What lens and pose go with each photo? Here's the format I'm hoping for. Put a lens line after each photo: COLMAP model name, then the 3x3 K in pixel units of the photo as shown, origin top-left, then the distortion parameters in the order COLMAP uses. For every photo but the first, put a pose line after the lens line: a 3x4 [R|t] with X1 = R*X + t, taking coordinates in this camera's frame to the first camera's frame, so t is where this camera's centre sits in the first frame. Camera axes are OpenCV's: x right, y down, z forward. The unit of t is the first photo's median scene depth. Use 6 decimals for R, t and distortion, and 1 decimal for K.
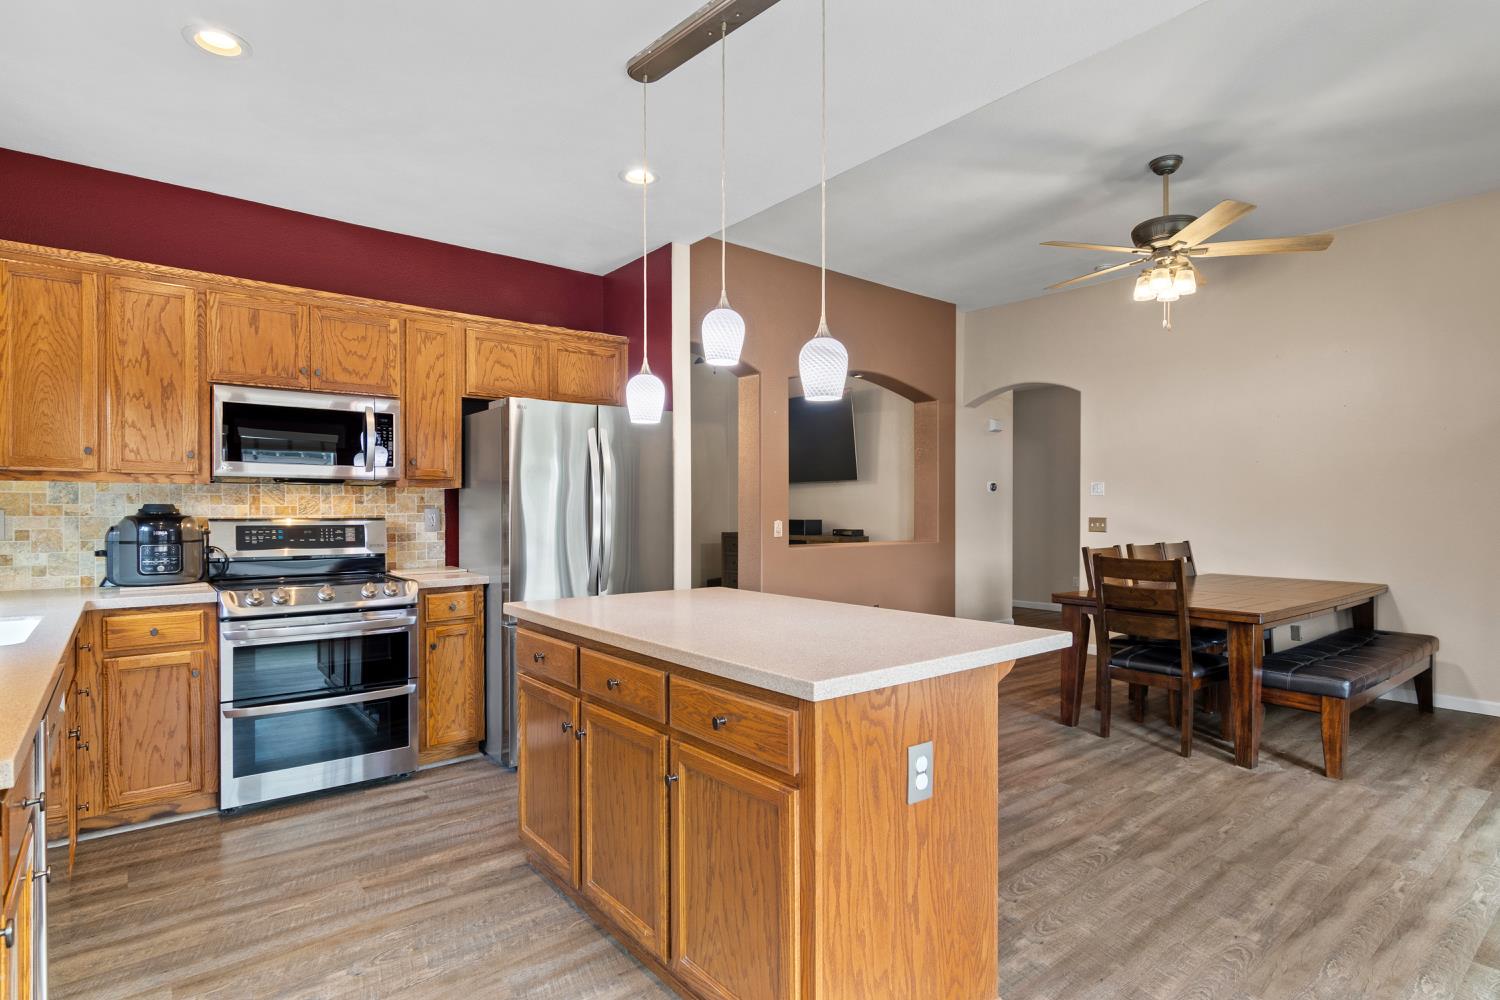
lens RADIAL K [[768.3, 0, 752.9], [0, 768.3, 506.7], [0, 0, 1]] dist [0.000836, 0.000916]
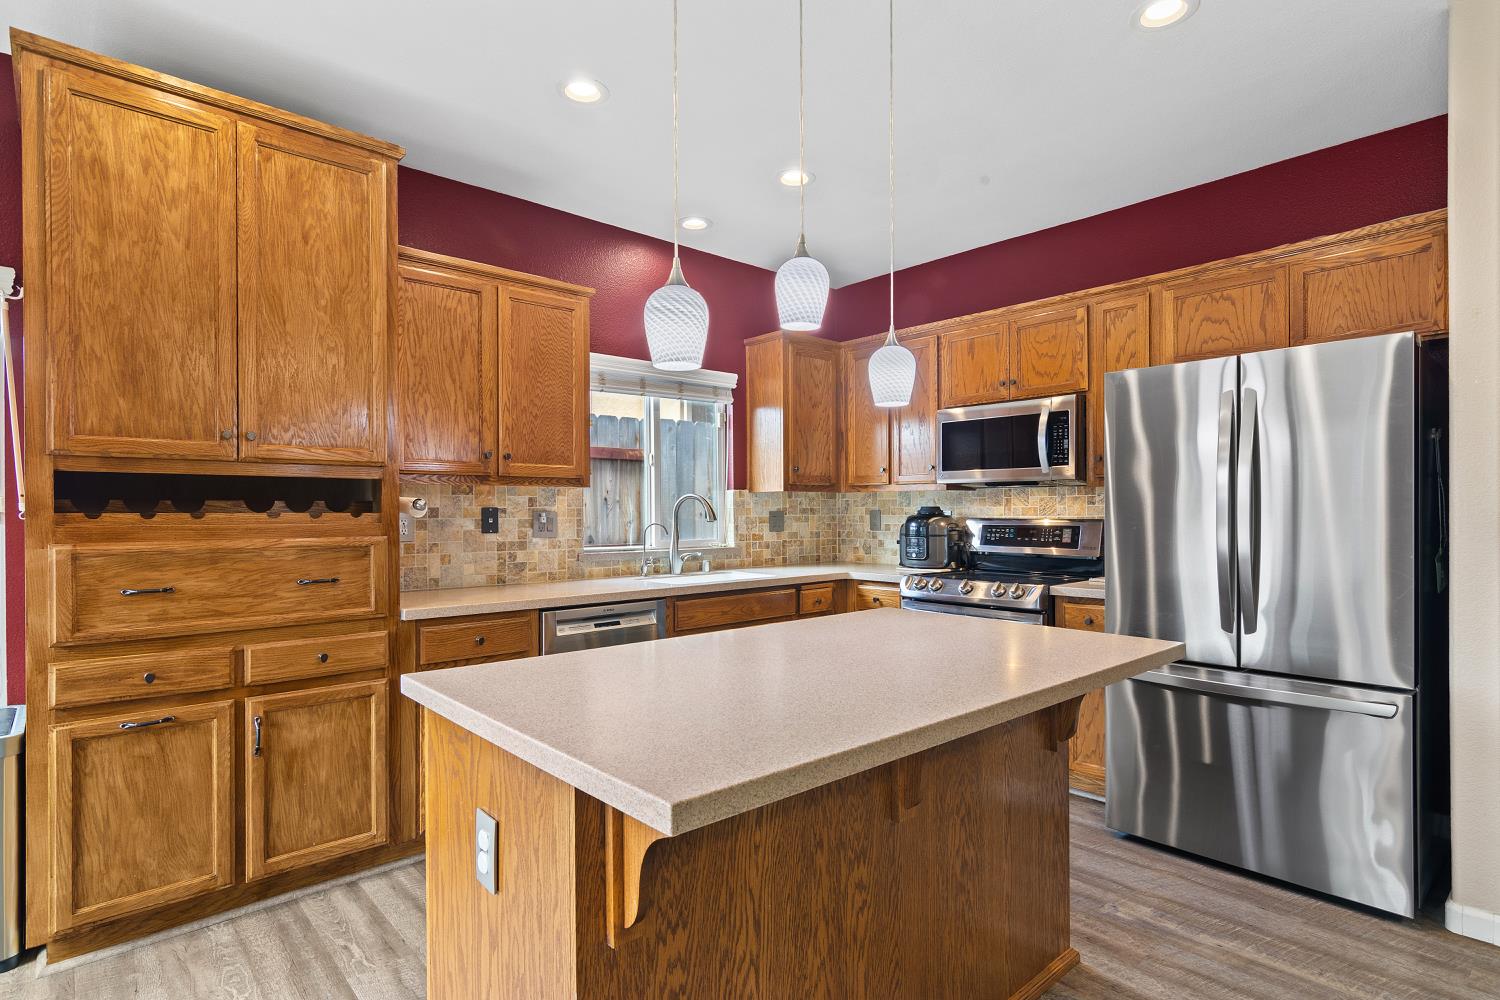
lens RADIAL K [[764.8, 0, 752.8], [0, 764.8, 512.6], [0, 0, 1]] dist [-0.000413, 0.000913]
pose [[0.054683, 0.001938, -0.998502, 0.438467], [0.003692, 0.999991, 0.002143, 0.002710], [0.998497, -0.003804, 0.054676, 0.538150]]
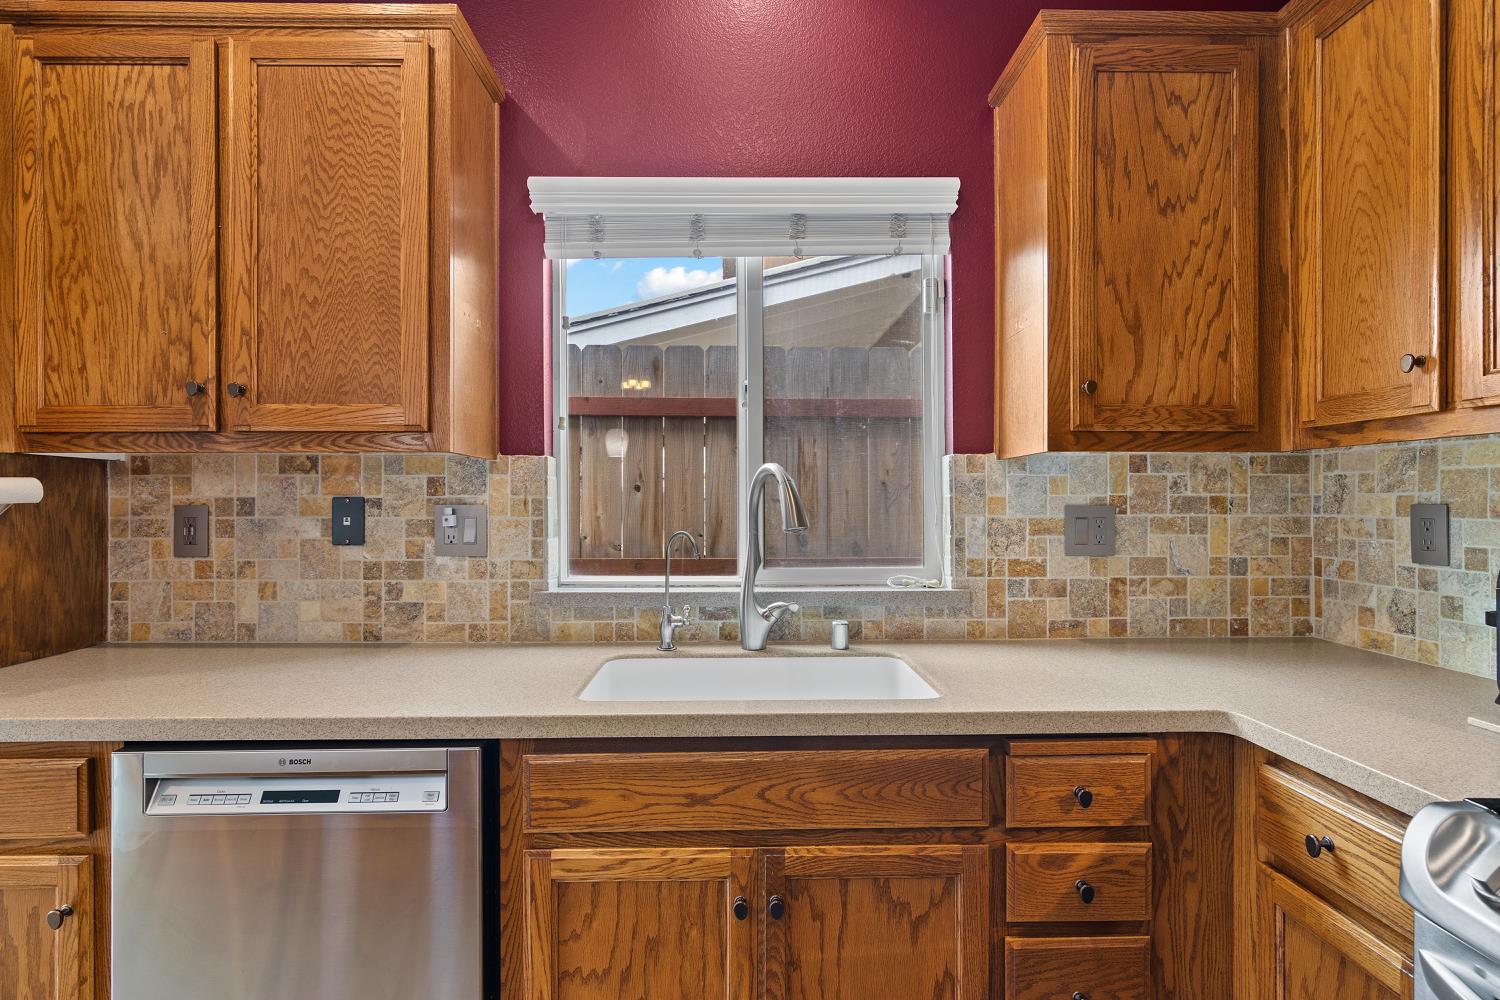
lens RADIAL K [[760.7, 0, 748.8], [0, 760.7, 502.9], [0, 0, 1]] dist [-0.000163, 0.000032]
pose [[-0.615839, 0.001762, -0.787870, -0.255362], [0.001782, 0.999998, 0.000843, 0.001290], [0.787870, -0.000885, -0.615841, 0.769445]]
